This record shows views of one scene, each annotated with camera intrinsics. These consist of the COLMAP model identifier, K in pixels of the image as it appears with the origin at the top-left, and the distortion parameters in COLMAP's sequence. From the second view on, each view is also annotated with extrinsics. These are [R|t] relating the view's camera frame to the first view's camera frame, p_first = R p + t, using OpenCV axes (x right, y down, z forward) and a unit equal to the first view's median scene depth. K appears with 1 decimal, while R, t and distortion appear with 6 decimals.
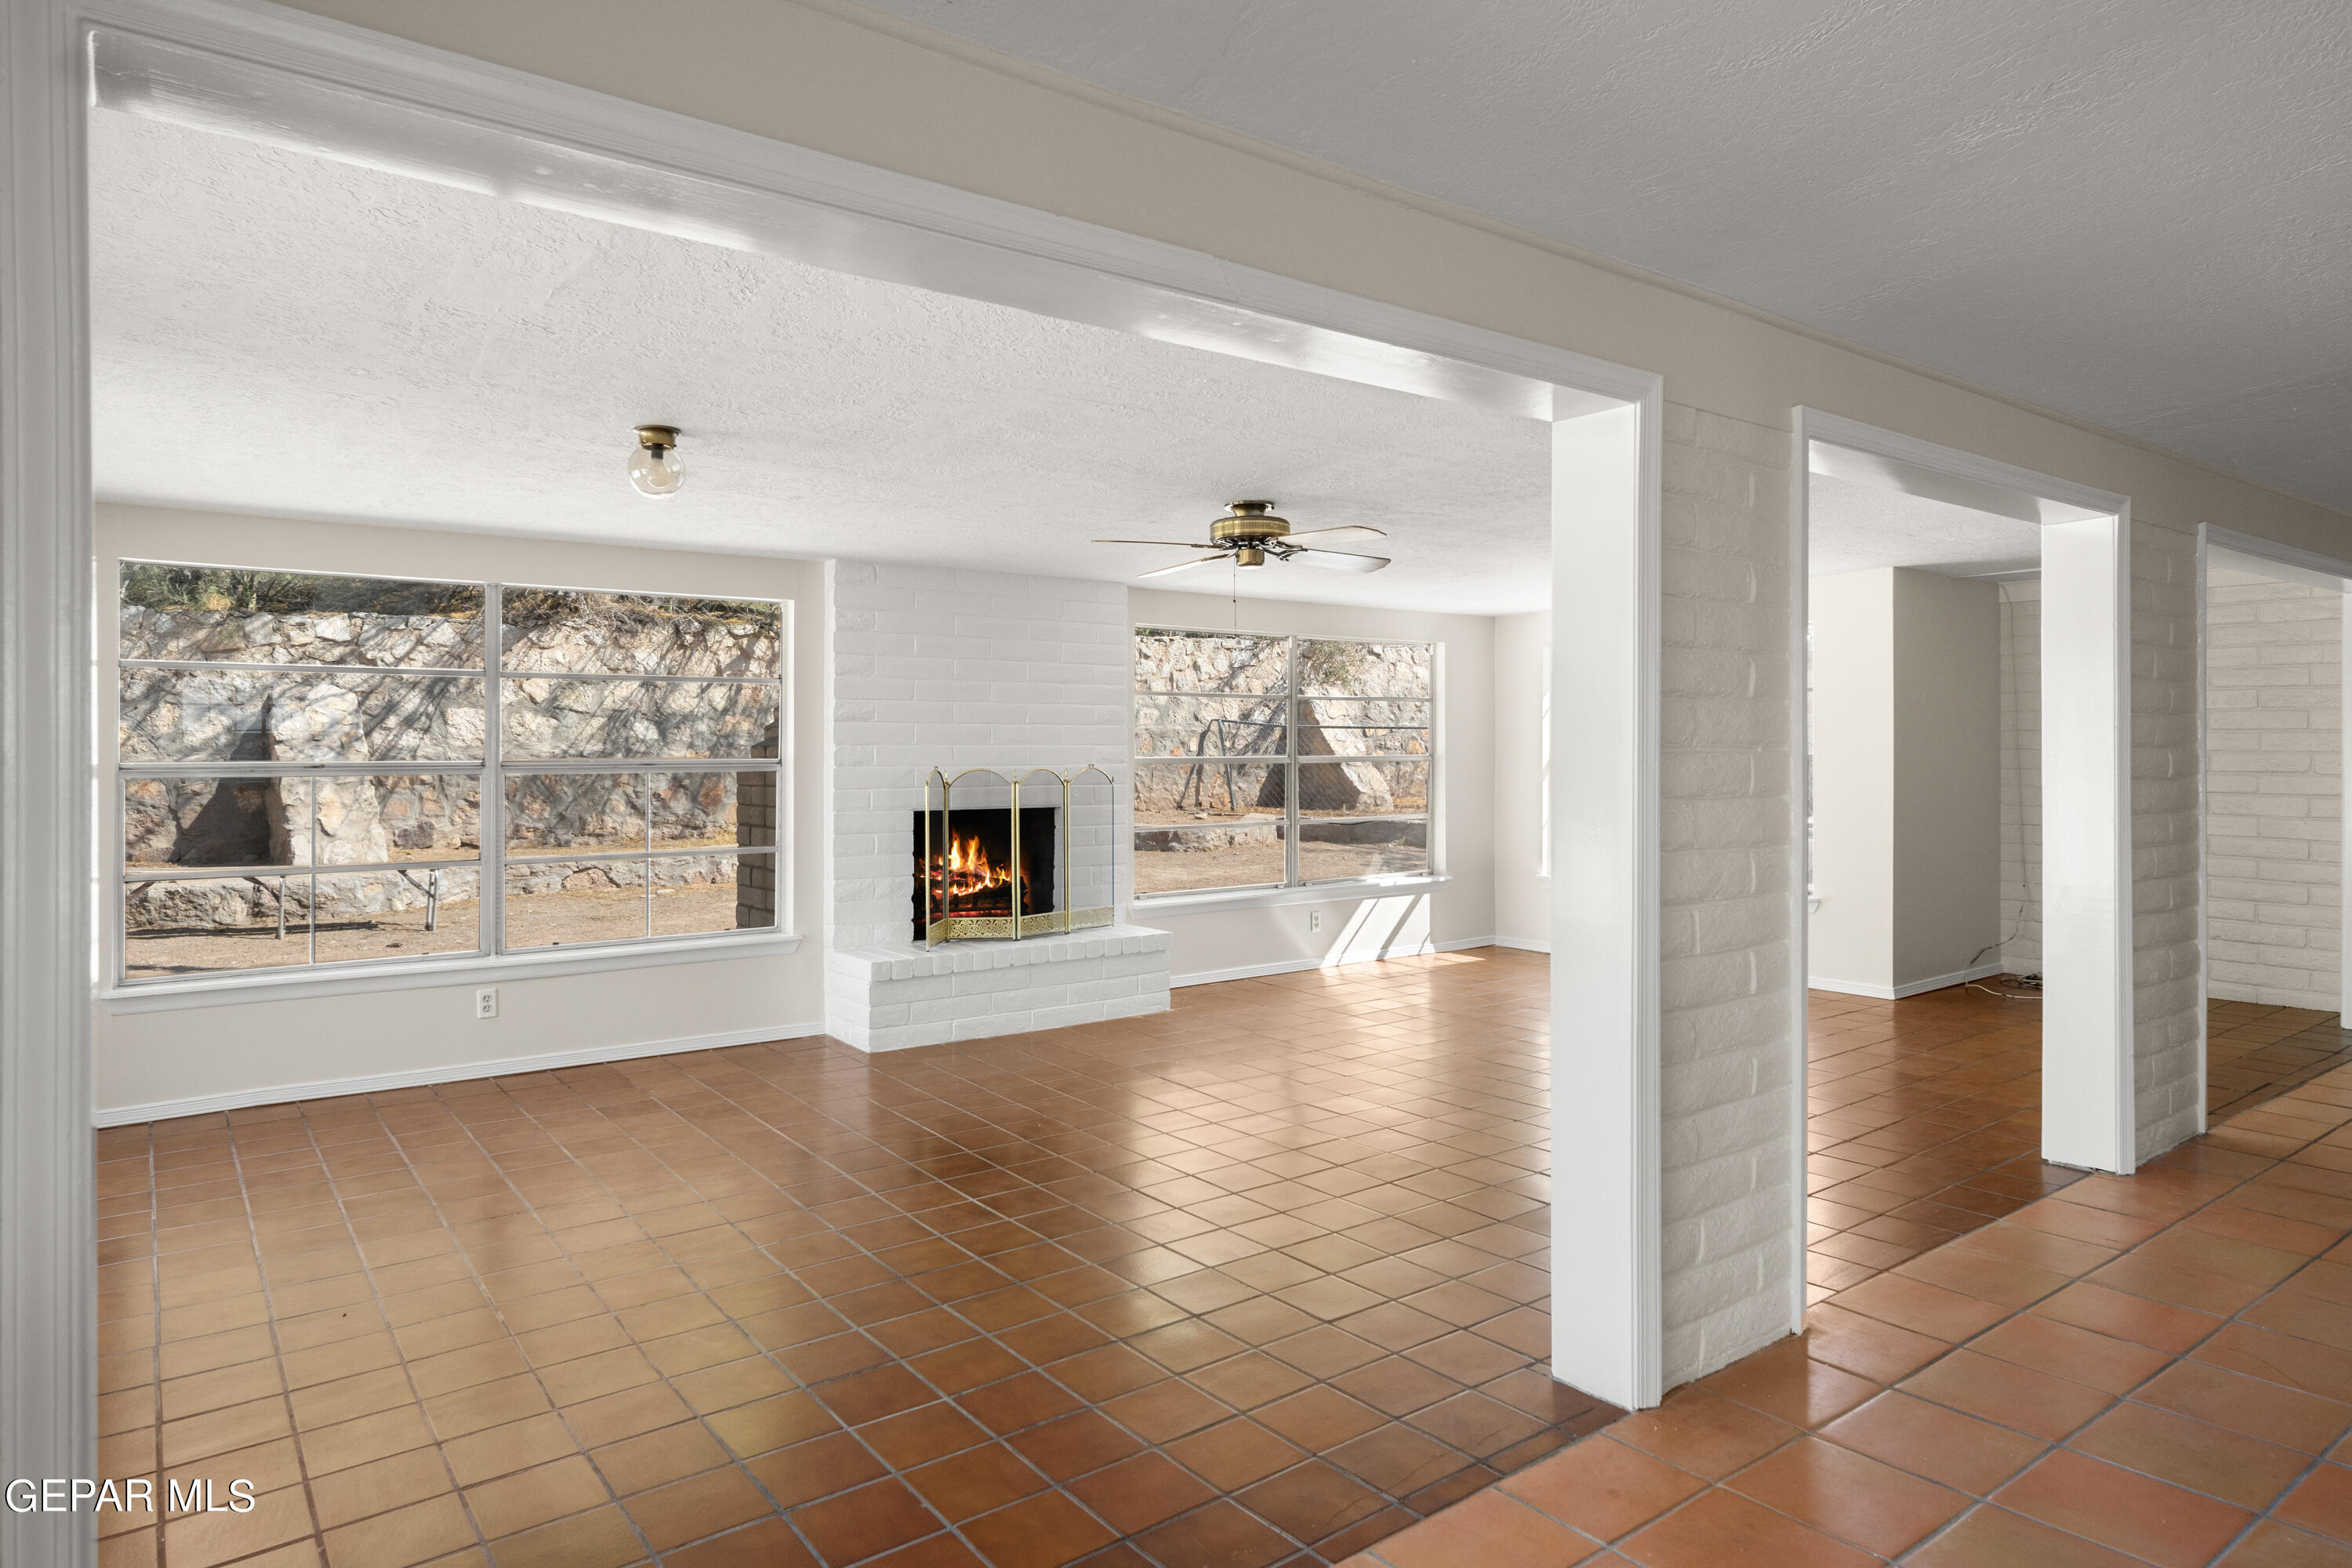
lens RADIAL K [[1390.2, 0, 1163.6], [0, 1390.2, 743.1], [0, 0, 1]] dist [0.003941, 0.000972]
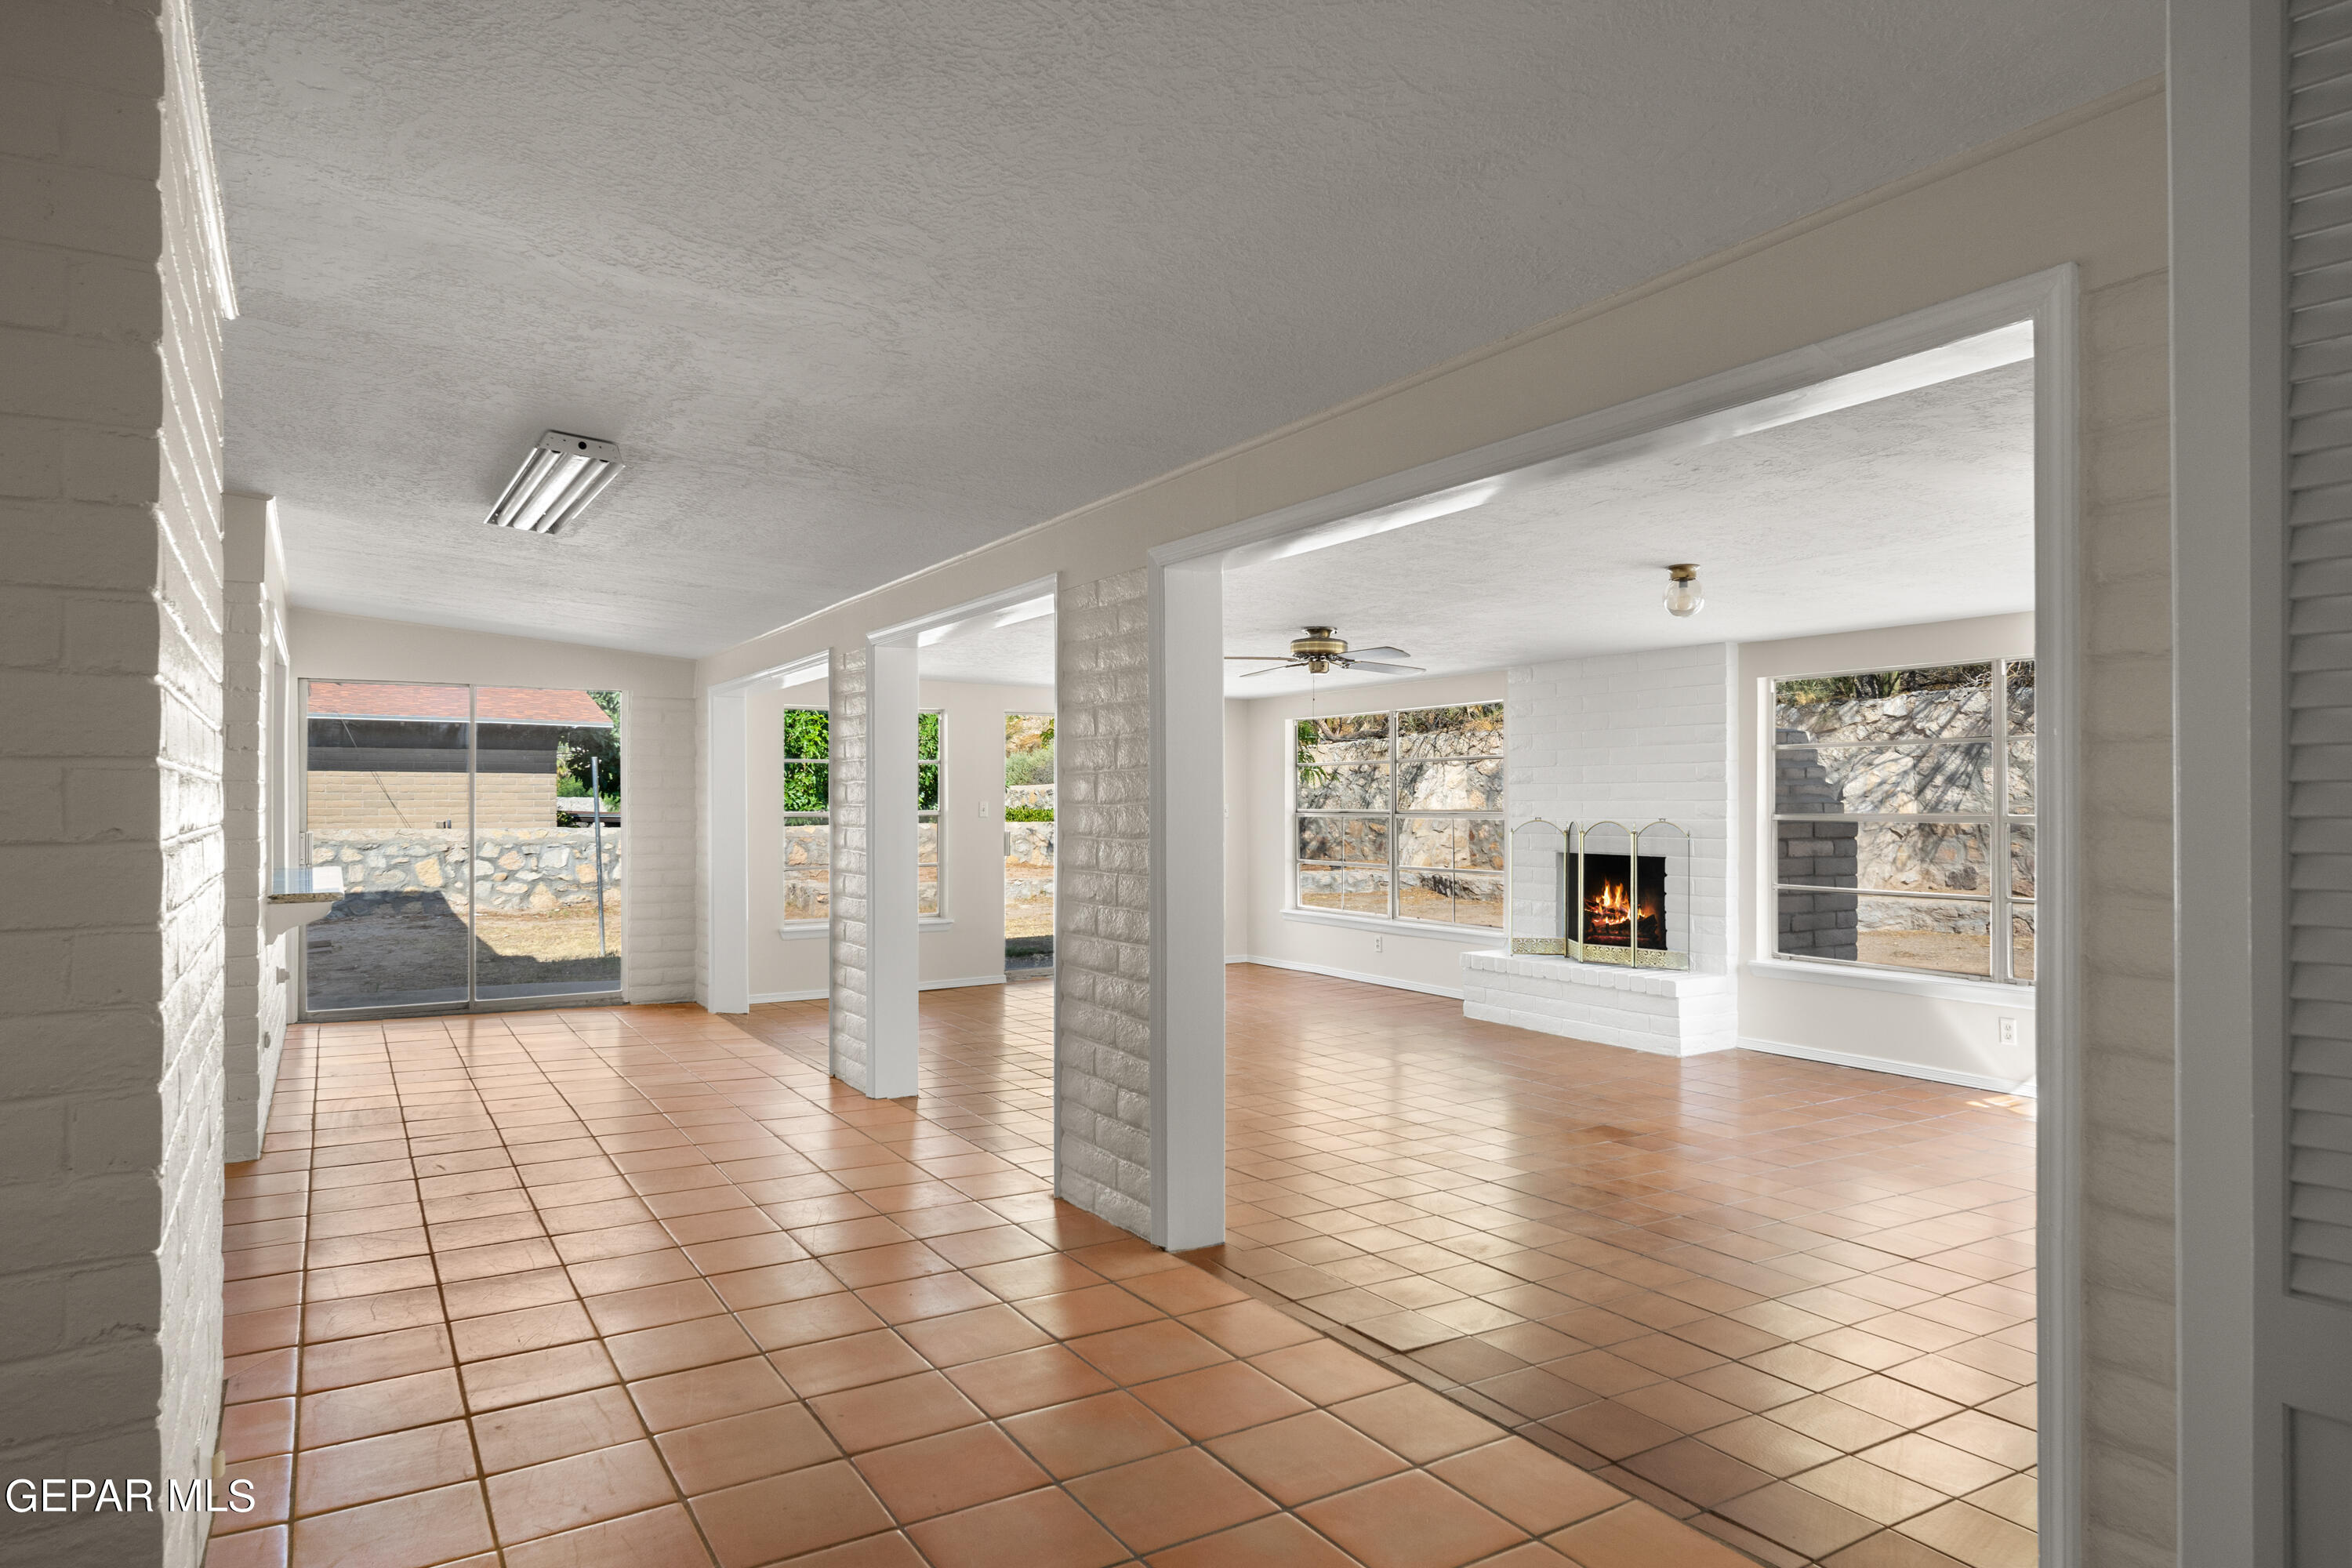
lens RADIAL K [[1417.1, 0, 1176.0], [0, 1417.1, 784.0], [0, 0, 1]] dist [0.001131, 0.001065]
pose [[-0.110566, -0.012495, -0.993790, 0.895314], [0.004030, 0.999907, -0.013021, 0.001024], [0.993861, -0.005445, -0.110506, 0.611103]]
